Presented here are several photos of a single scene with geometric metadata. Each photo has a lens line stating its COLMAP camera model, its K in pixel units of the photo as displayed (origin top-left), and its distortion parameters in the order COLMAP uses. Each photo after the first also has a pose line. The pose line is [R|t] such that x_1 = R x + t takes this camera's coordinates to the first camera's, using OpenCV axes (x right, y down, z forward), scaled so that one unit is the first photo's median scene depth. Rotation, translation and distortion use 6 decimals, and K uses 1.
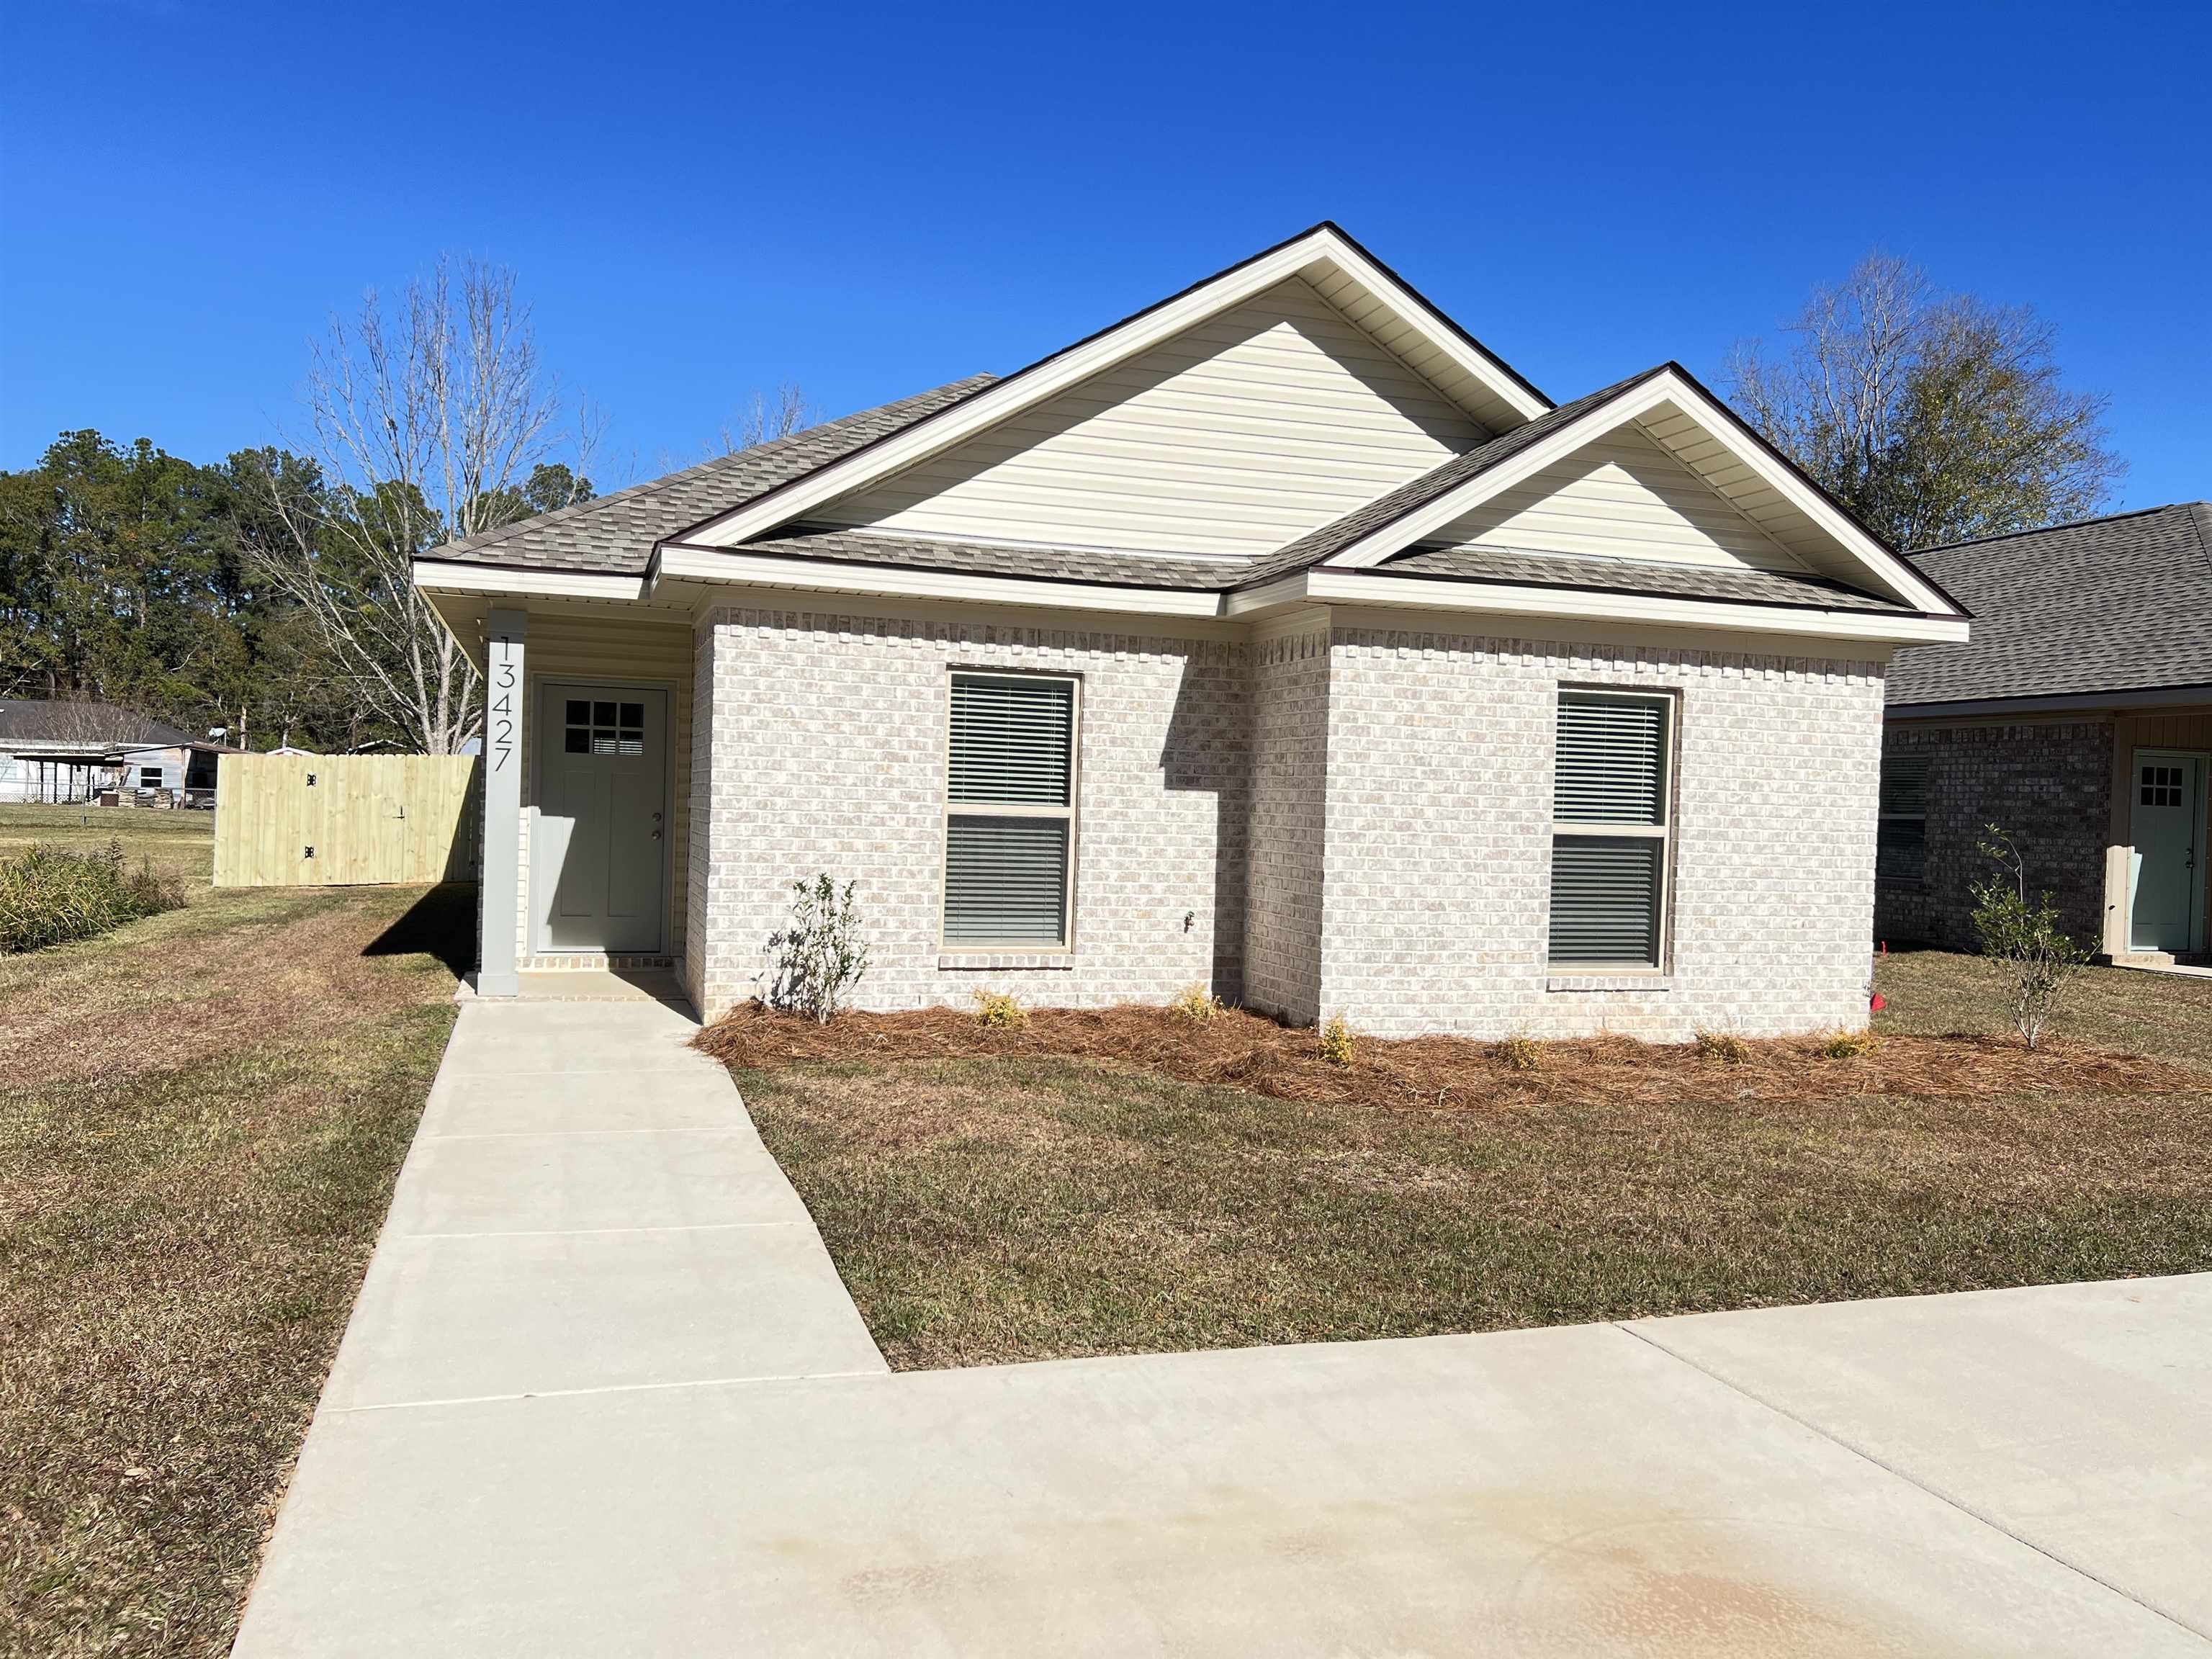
lens RADIAL K [[1676.7, 0, 1110.8], [0, 1676.7, 853.8], [0, 0, 1]] dist [0.098542, -0.148485]
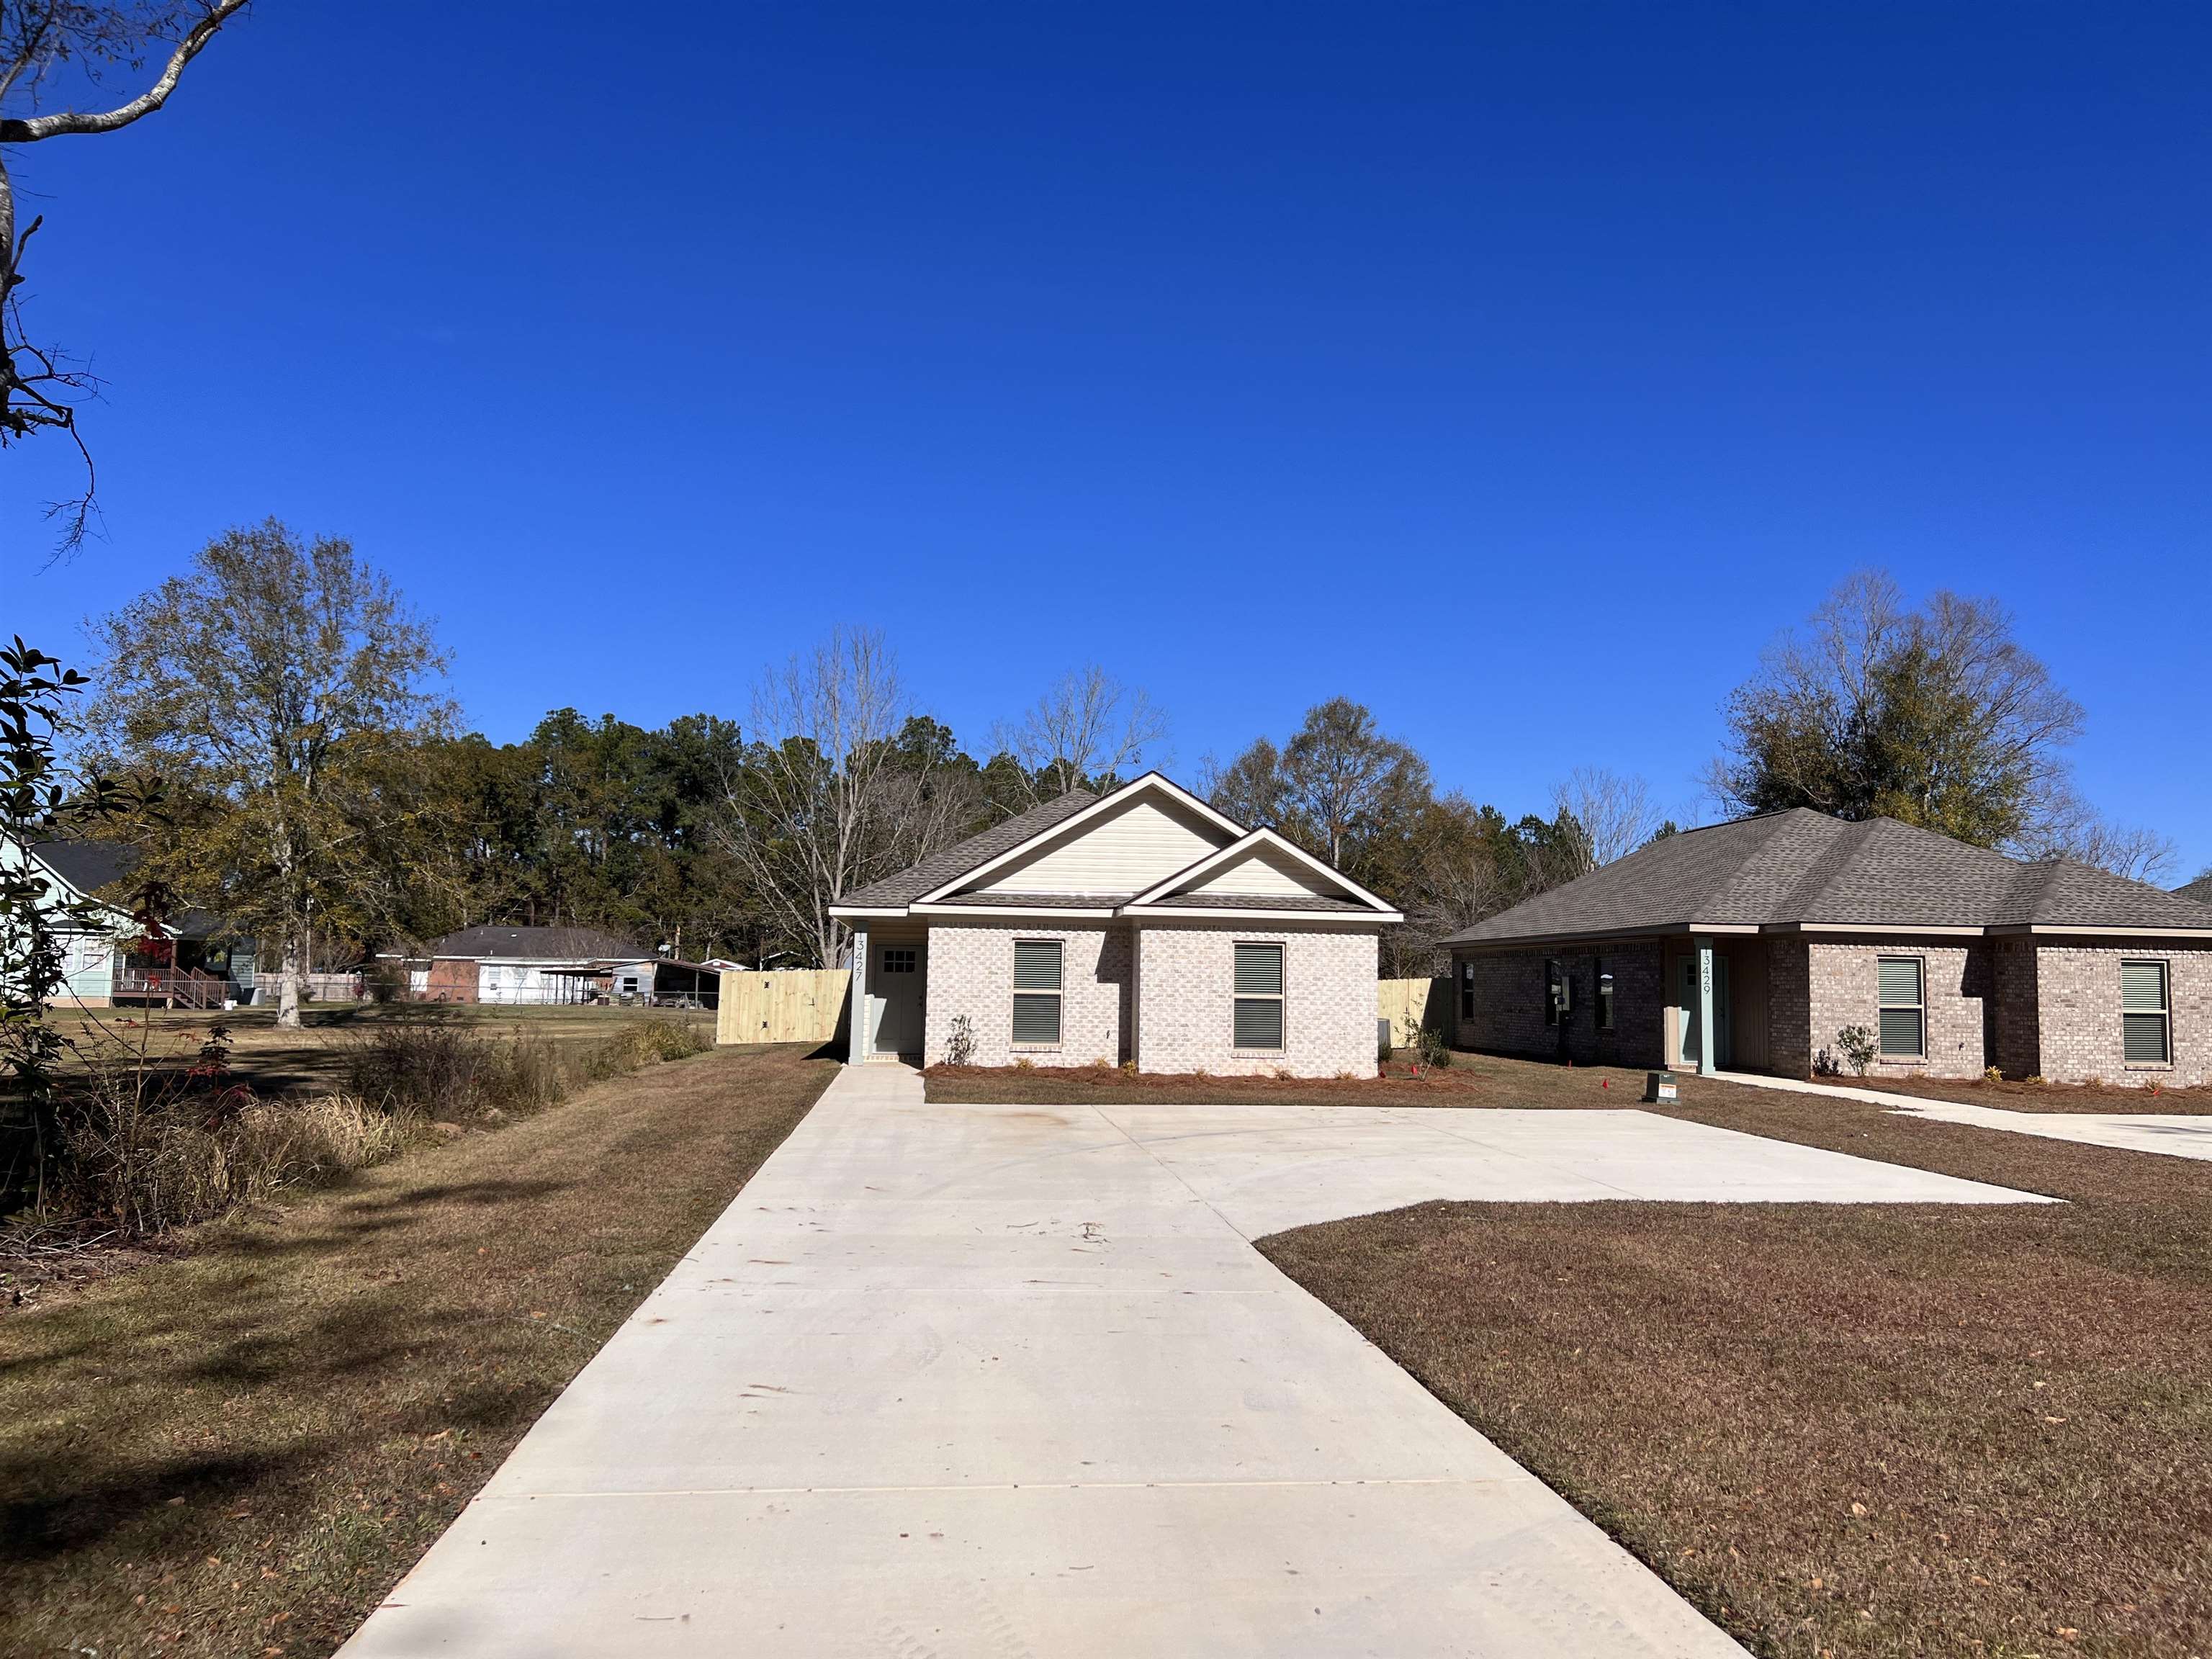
lens RADIAL K [[1676.7, 0, 1110.8], [0, 1676.7, 853.8], [0, 0, 1]] dist [0.098542, -0.148485]
pose [[0.978164, -0.030567, -0.205576, 0.578162], [0.006747, 0.993275, -0.115582, 0.061707], [0.207727, 0.111671, 0.971792, -1.508867]]
